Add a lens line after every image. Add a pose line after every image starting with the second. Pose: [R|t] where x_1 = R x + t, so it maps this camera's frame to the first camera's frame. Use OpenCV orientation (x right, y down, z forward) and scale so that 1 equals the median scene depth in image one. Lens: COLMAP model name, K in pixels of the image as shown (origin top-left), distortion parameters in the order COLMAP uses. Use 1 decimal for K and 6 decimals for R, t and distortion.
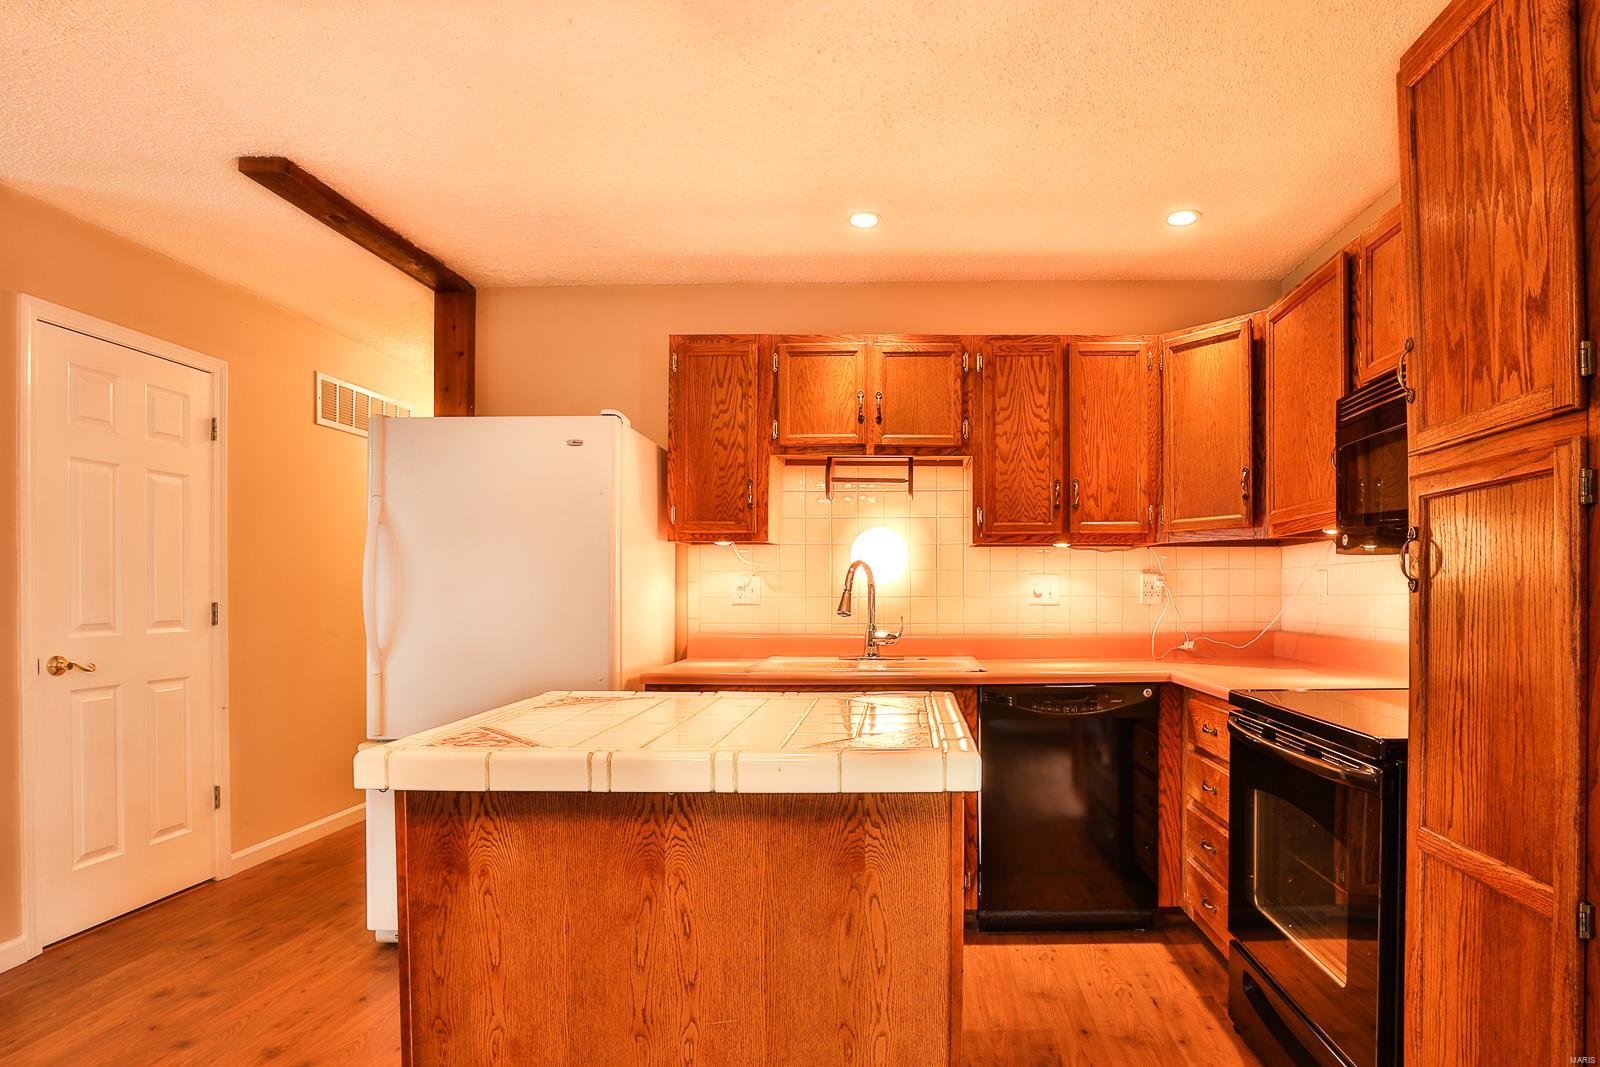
lens RADIAL K [[857.7, 0, 900.1], [0, 857.7, 597.3], [0, 0, 1]] dist [-0.026518, 0.001567]
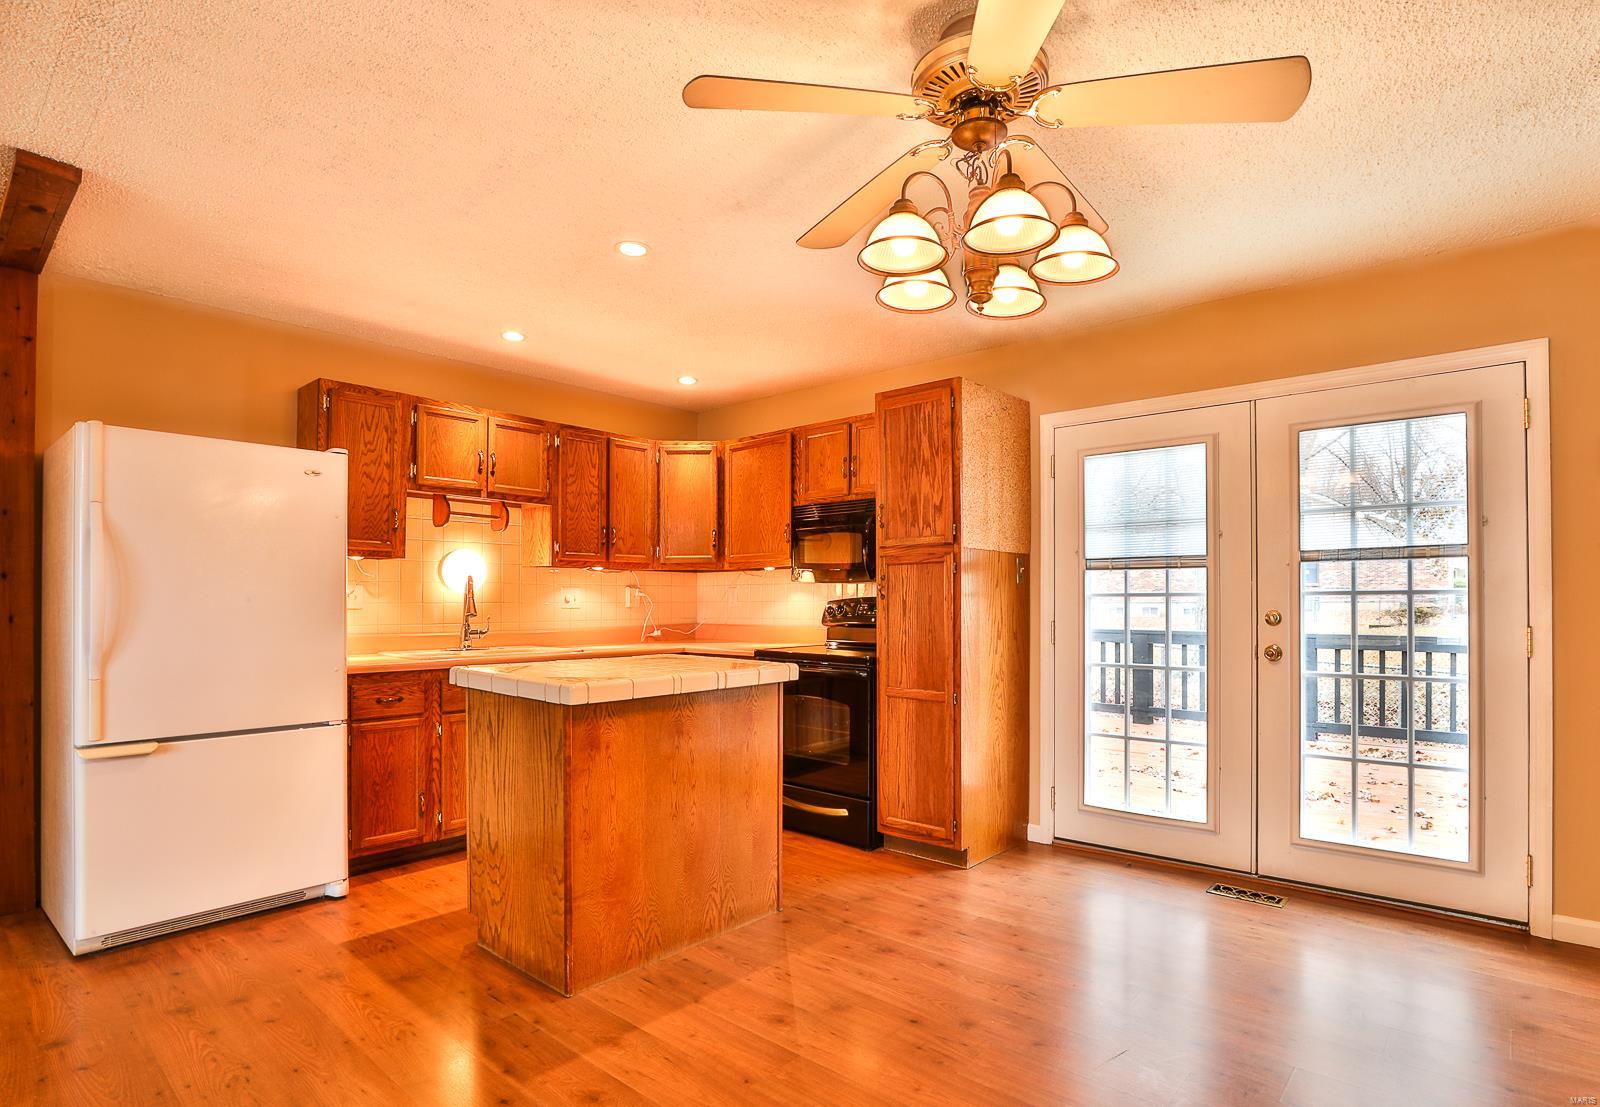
lens RADIAL K [[831.8, 0, 805.7], [0, 831.8, 597.9], [0, 0, 1]] dist [-0.024287, 0.000605]
pose [[0.646717, 0.003829, 0.762721, -0.711056], [0.004040, 0.999956, -0.008445, 0.004864], [-0.762719, 0.008543, 0.646673, -0.232056]]
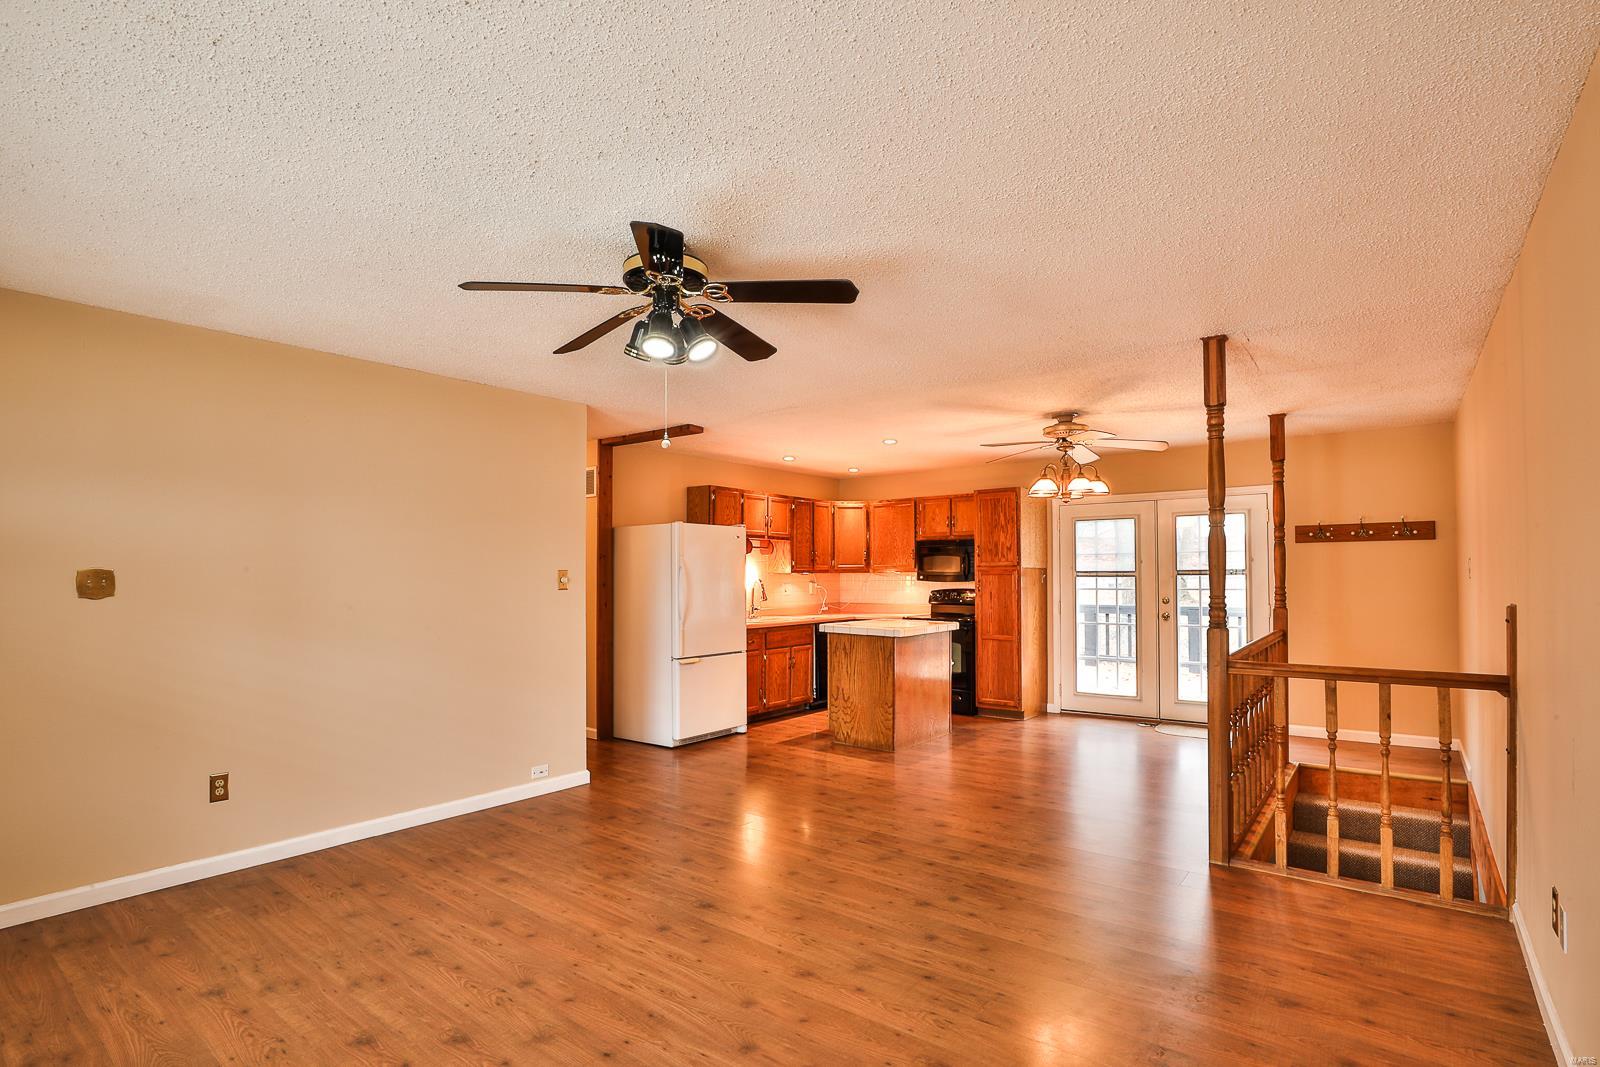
lens RADIAL K [[812.1, 0, 773.9], [0, 812.1, 563.6], [0, 0, 1]] dist [-0.023416, 0.000519]
pose [[0.614942, 0.007969, 0.788532, -1.981244], [0.008374, 0.999827, -0.016635, -0.050774], [-0.788528, 0.016832, 0.614769, -0.534187]]
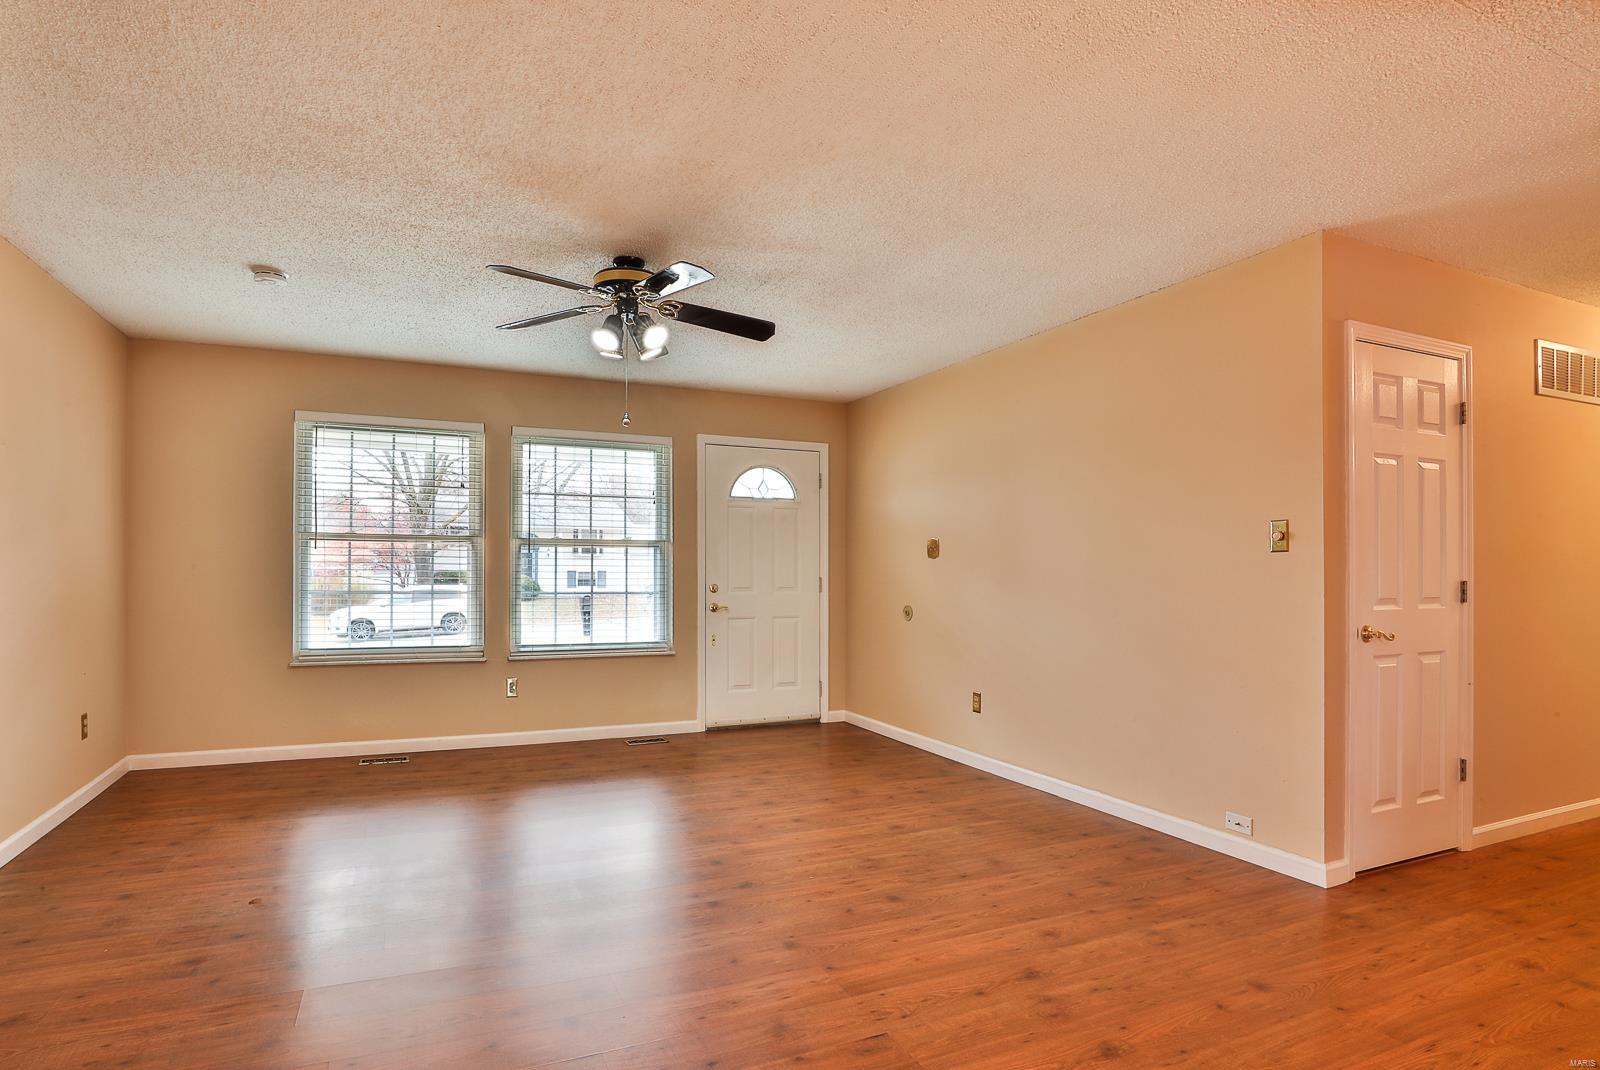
lens RADIAL K [[812.1, 0, 773.9], [0, 812.1, 565.1], [0, 0, 1]] dist [-0.023416, 0.000519]
pose [[0.421526, -0.004667, -0.906804, -0.301032], [-0.008441, 0.999923, -0.009070, 0.003248], [0.906777, 0.011477, 0.421454, -0.189145]]
